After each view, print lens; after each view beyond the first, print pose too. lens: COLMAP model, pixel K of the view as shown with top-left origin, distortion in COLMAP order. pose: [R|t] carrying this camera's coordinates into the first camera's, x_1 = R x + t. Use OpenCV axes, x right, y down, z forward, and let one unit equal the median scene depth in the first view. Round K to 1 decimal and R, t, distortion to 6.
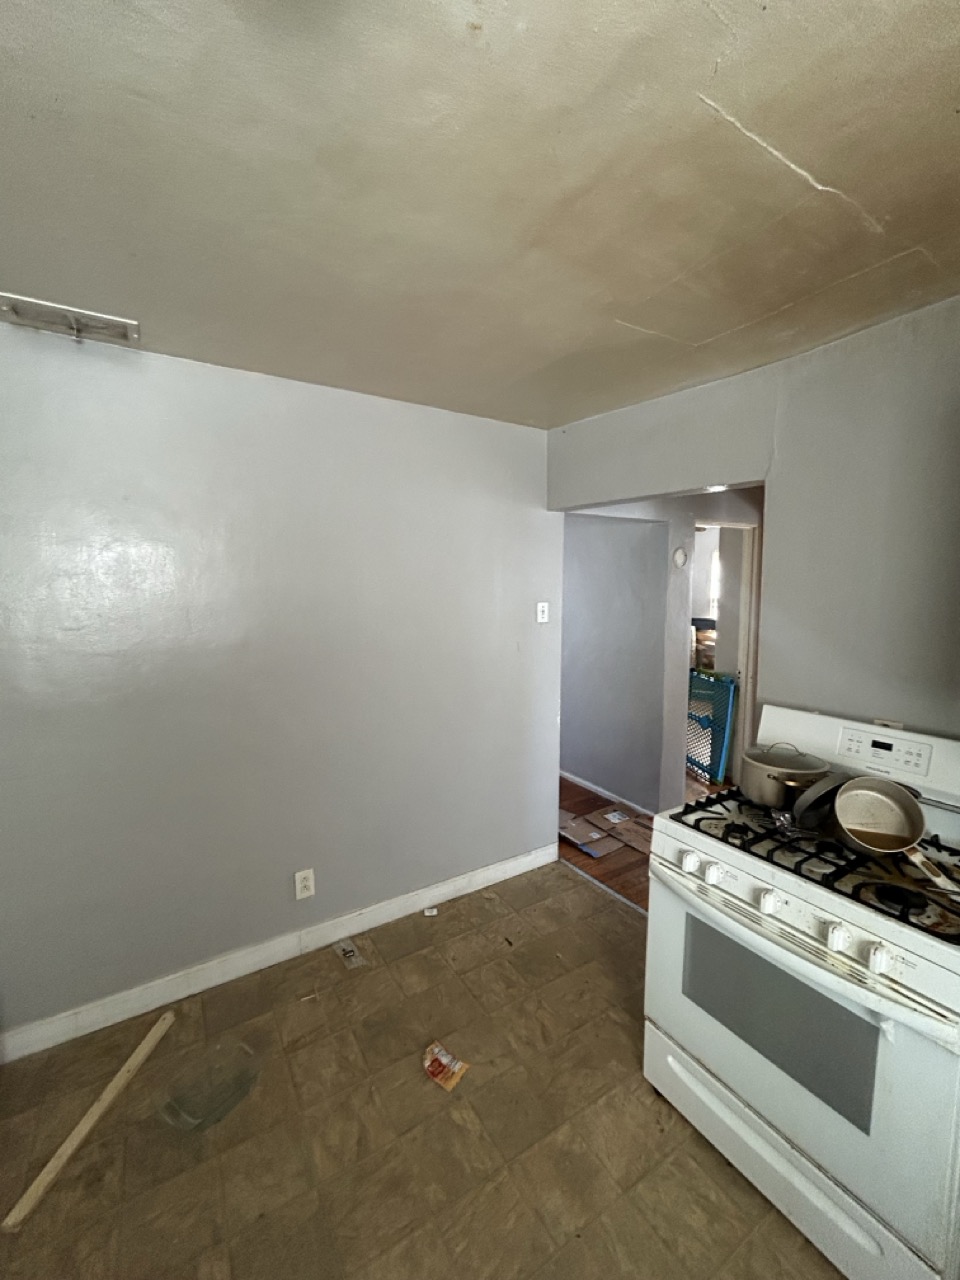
lens RADIAL K [[520.9, 0, 484.0], [0, 520.9, 638.5], [0, 0, 1]] dist [0.002813, -0.000081]
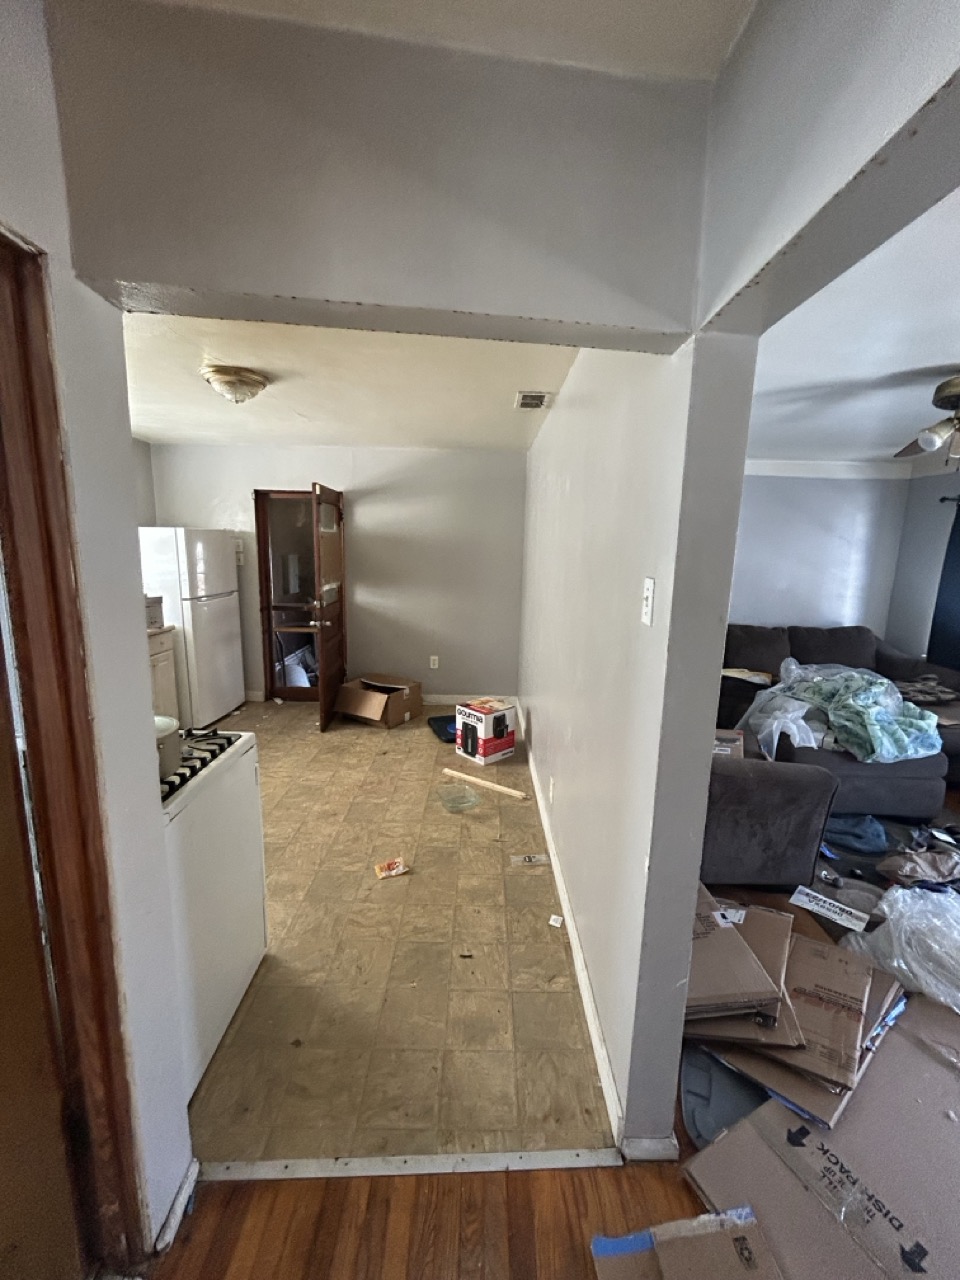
lens RADIAL K [[520.2, 0, 483.8], [0, 520.2, 638.3], [0, 0, 1]] dist [-0.001239, 0.000890]
pose [[-0.529935, 0.136589, -0.836966, 0.999466], [-0.110853, 0.967318, 0.228049, -0.188514], [0.840762, 0.213632, -0.497475, 1.965404]]
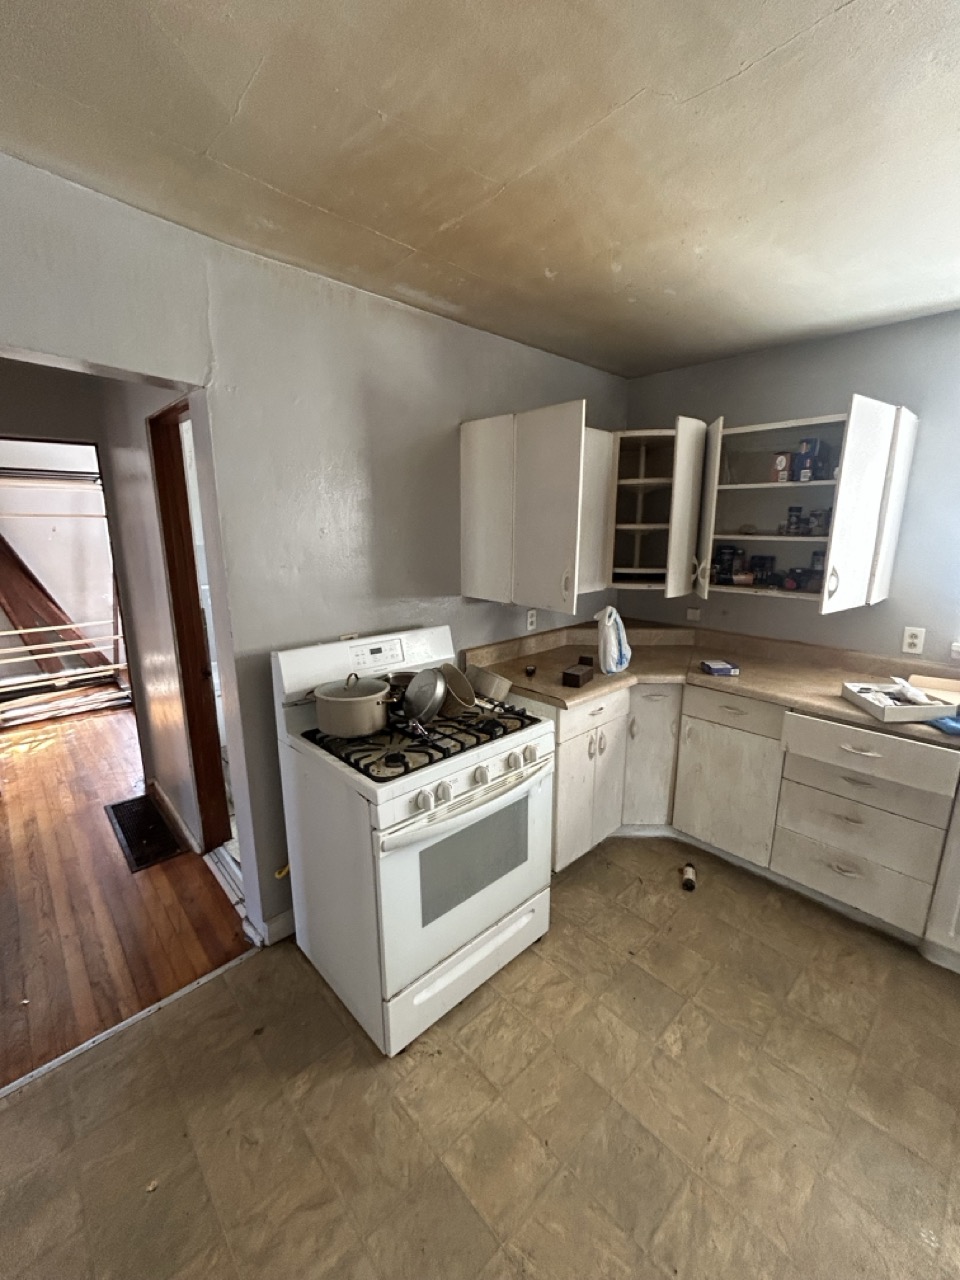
lens RADIAL K [[520.2, 0, 483.8], [0, 520.2, 638.3], [0, 0, 1]] dist [-0.001239, 0.000890]
pose [[-0.193006, -0.207128, 0.959086, -0.482482], [0.096364, 0.968738, 0.228605, -0.086005], [-0.976454, 0.136543, -0.167013, 0.935670]]
